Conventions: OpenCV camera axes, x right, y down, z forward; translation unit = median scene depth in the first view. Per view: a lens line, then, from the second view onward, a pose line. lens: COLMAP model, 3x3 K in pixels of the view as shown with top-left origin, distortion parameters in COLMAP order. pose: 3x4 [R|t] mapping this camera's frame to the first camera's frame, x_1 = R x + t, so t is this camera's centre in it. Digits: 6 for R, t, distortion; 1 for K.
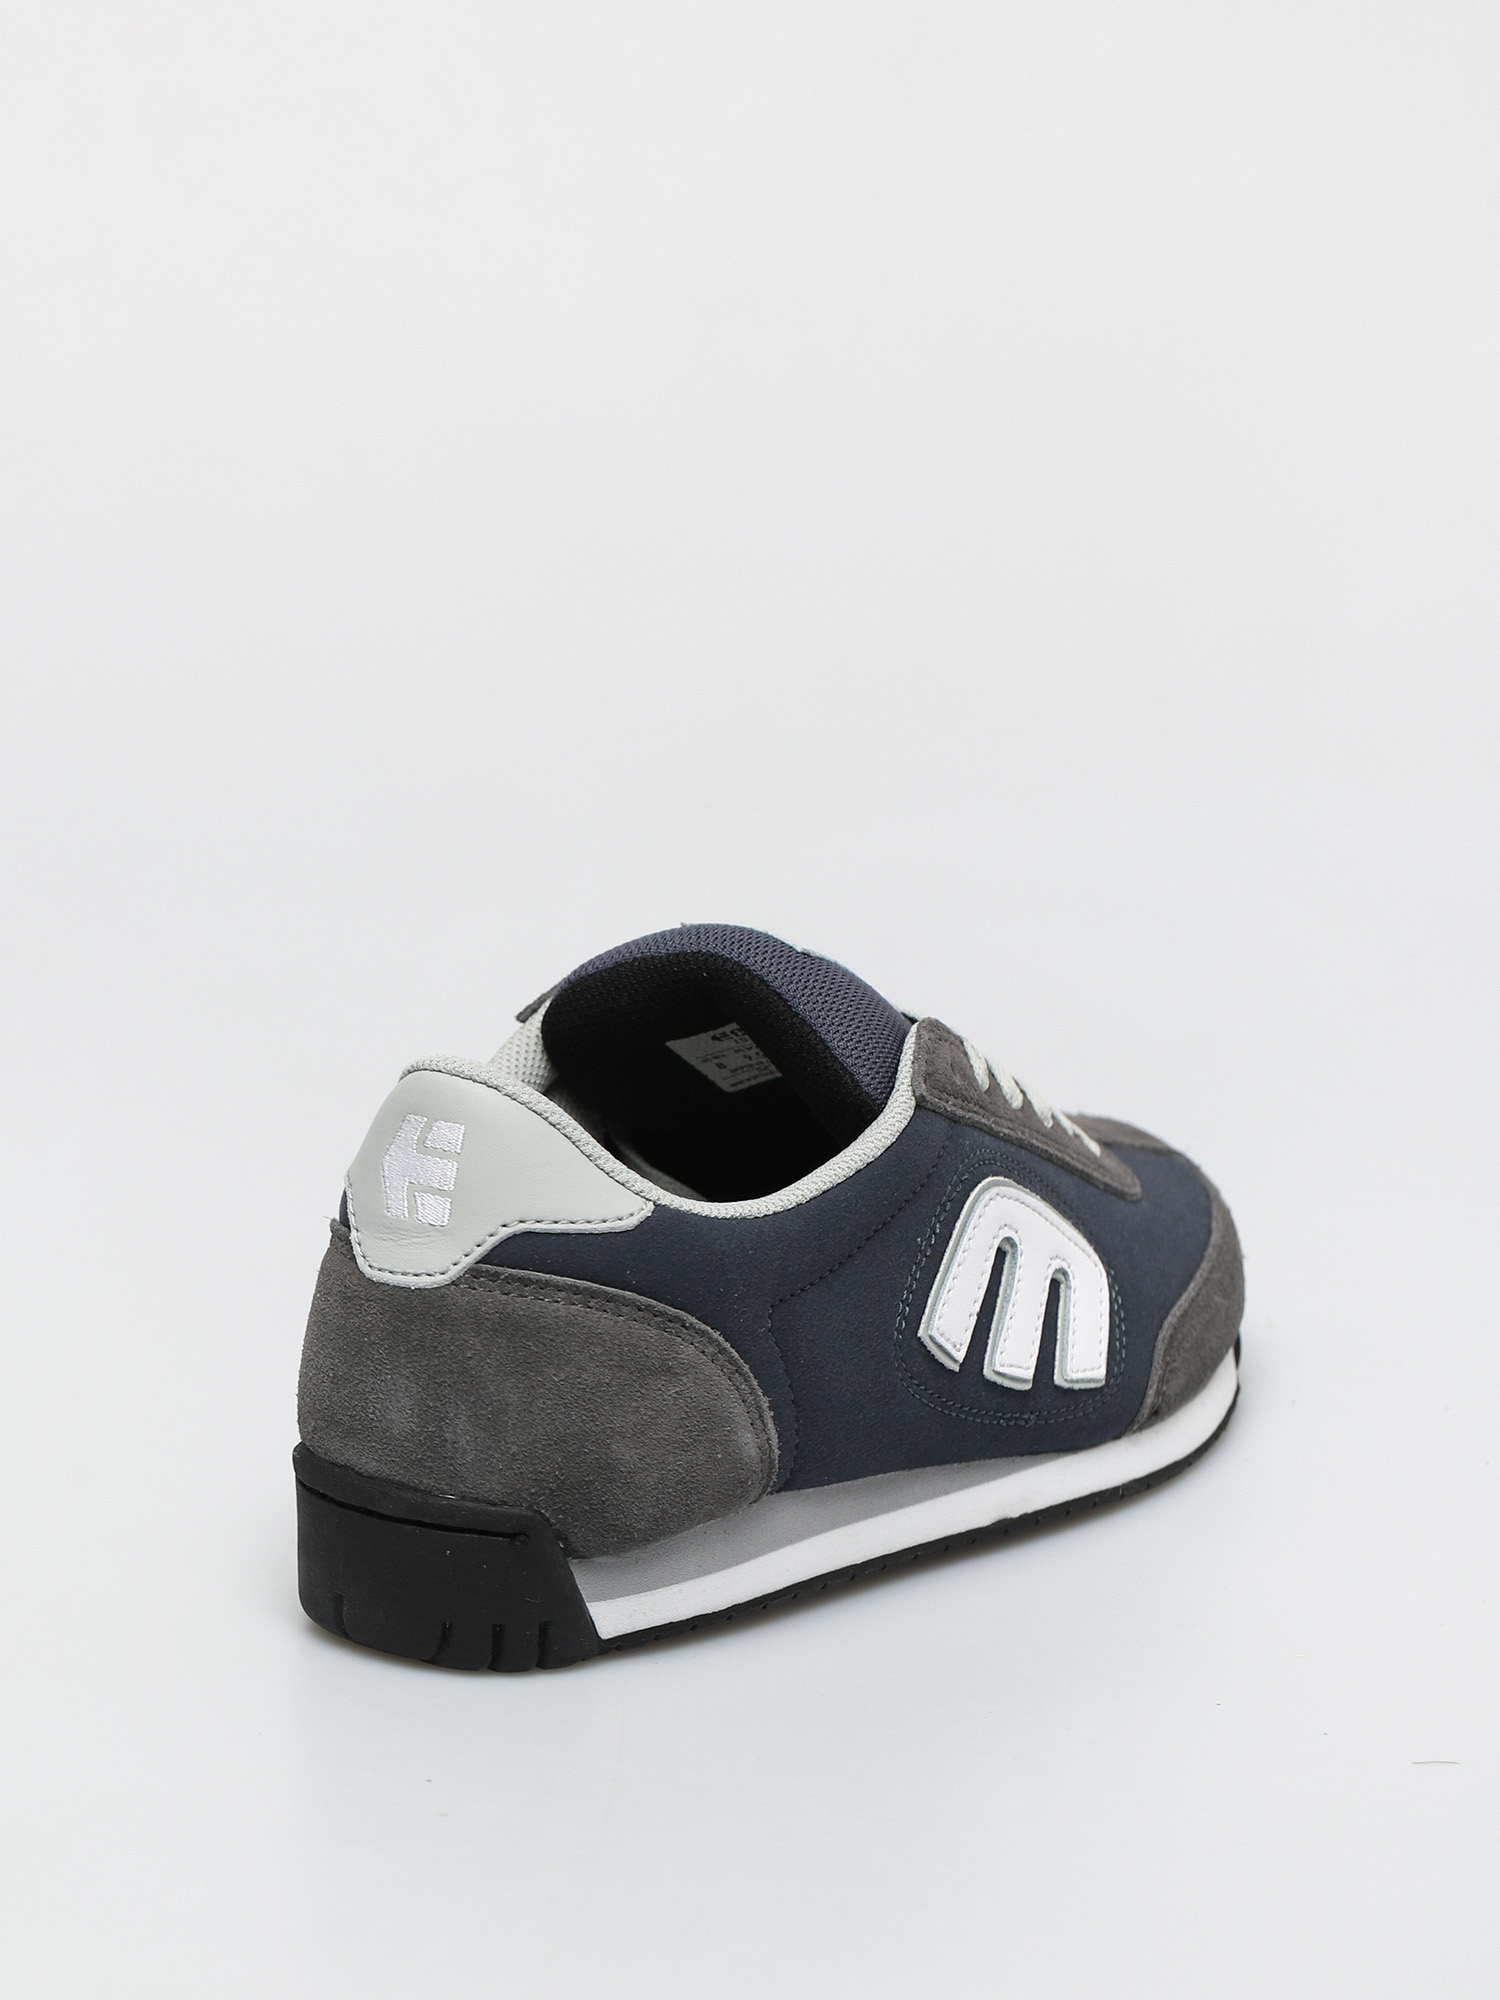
lens RADIAL K [[5671.3, 0, 750.0], [0, 5671.3, 1000.0], [0, 0, 1]] dist [-0.085991, -0.480447]
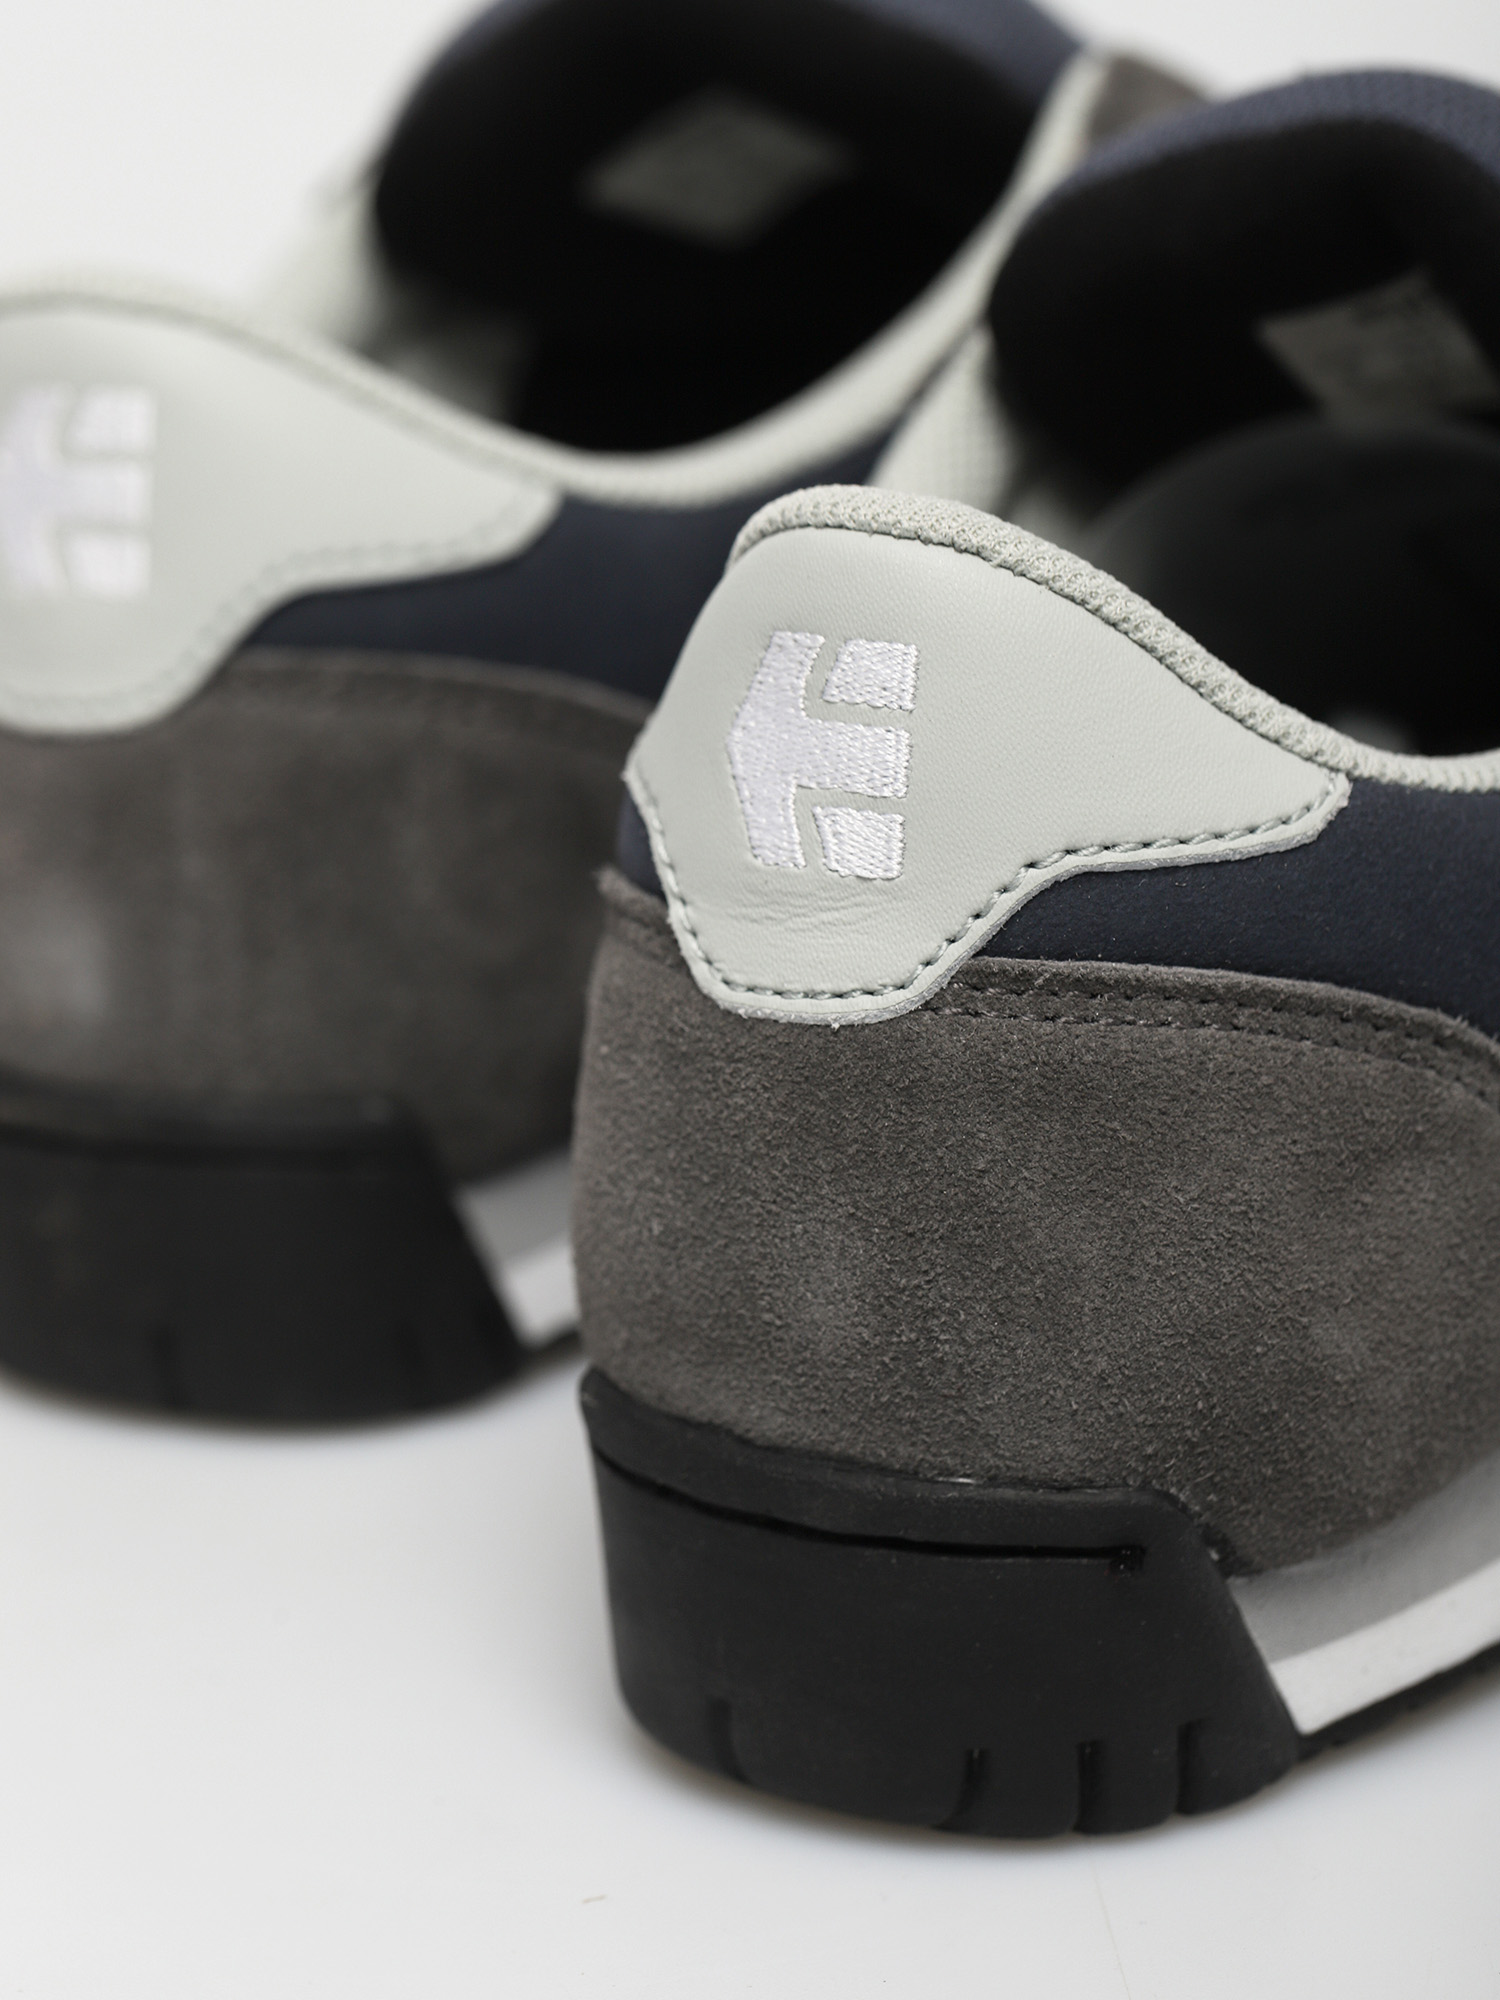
lens RADIAL K [[5671.3, 0, 750.0], [0, 5671.3, 1000.0], [0, 0, 1]] dist [-0.085991, -0.480447]
pose [[0.994635, -0.101259, 0.021163, -0.075031], [0.098212, 0.988588, 0.114232, -0.002108], [-0.032489, -0.111540, 0.993229, 0.561773]]
